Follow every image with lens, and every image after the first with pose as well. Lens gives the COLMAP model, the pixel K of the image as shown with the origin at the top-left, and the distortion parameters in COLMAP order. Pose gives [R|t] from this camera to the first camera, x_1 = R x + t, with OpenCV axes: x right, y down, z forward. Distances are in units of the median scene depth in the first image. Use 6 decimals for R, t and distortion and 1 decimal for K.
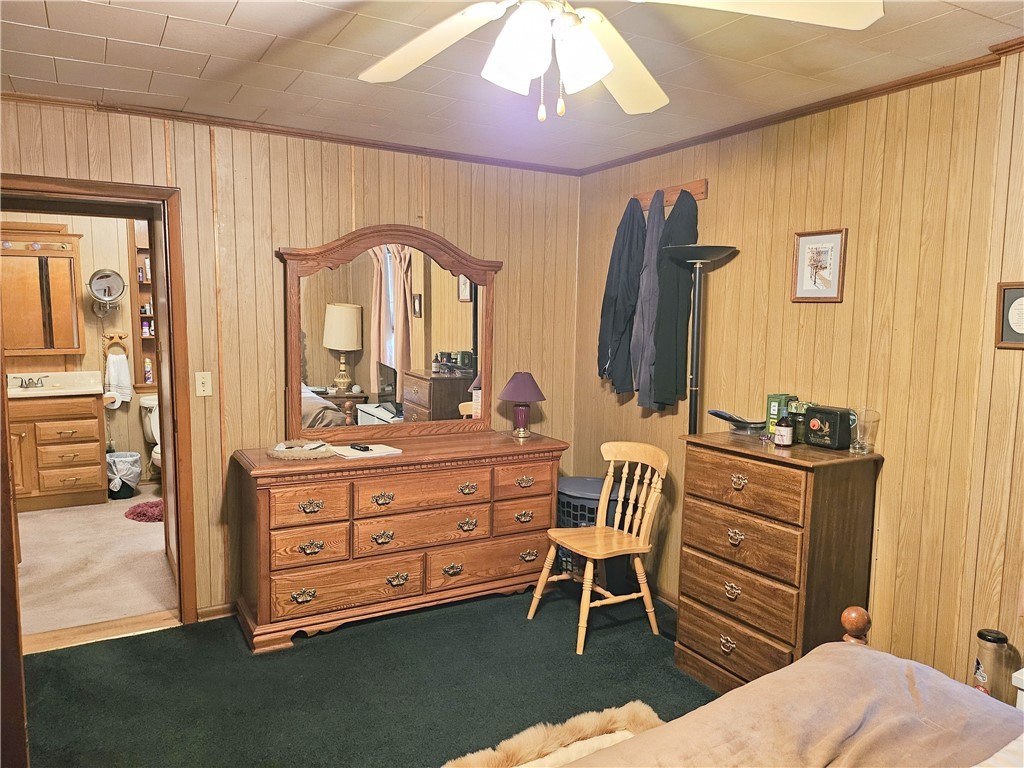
lens RADIAL K [[719.7, 0, 508.6], [0, 719.7, 389.3], [0, 0, 1]] dist [0.064072, -0.082607]
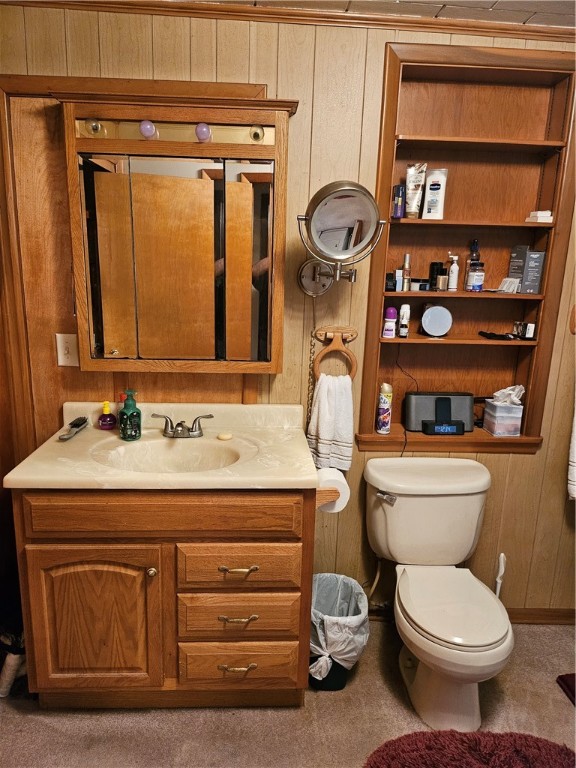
lens RADIAL K [[539.8, 0, 275.7], [0, 539.8, 392.5], [0, 0, 1]] dist [0.064072, -0.082607]
pose [[0.890823, 0.118148, -0.438720, -0.415602], [-0.072425, 0.990178, 0.119595, -0.076792], [0.448541, -0.074764, 0.890630, 0.664014]]
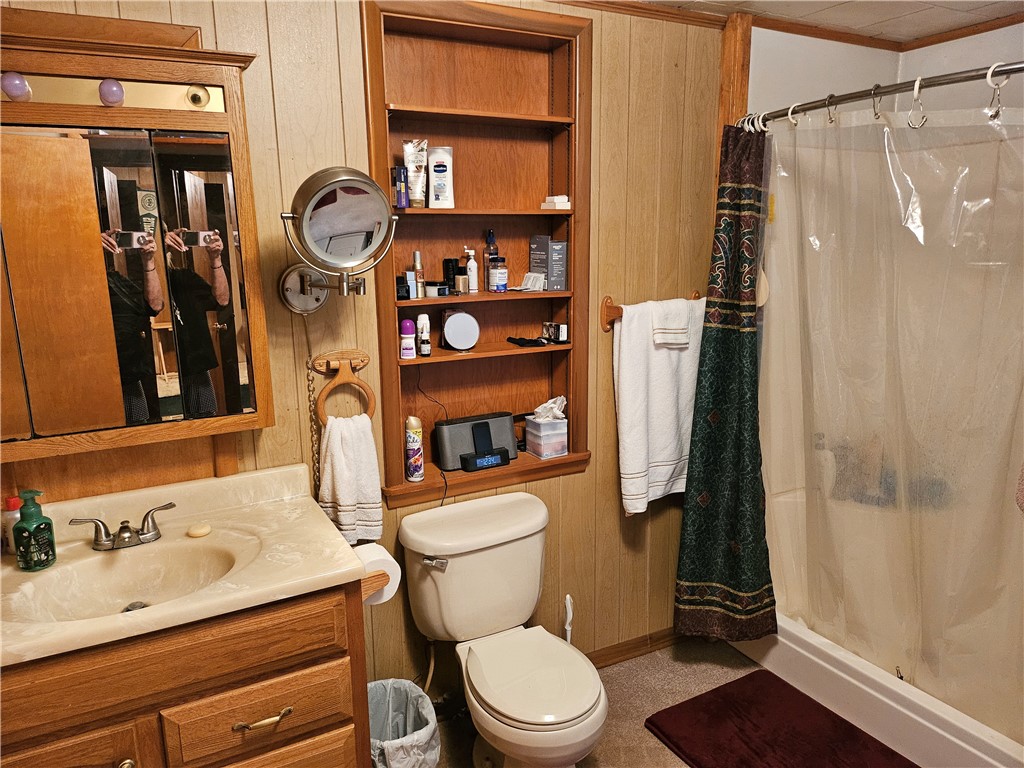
lens RADIAL K [[719.7, 0, 519.5], [0, 719.7, 385.2], [0, 0, 1]] dist [0.064072, -0.082607]
pose [[0.999609, -0.017886, -0.021498, -0.446448], [0.019637, 0.996255, 0.084206, -0.091937], [0.019912, -0.084596, 0.996216, 0.649569]]
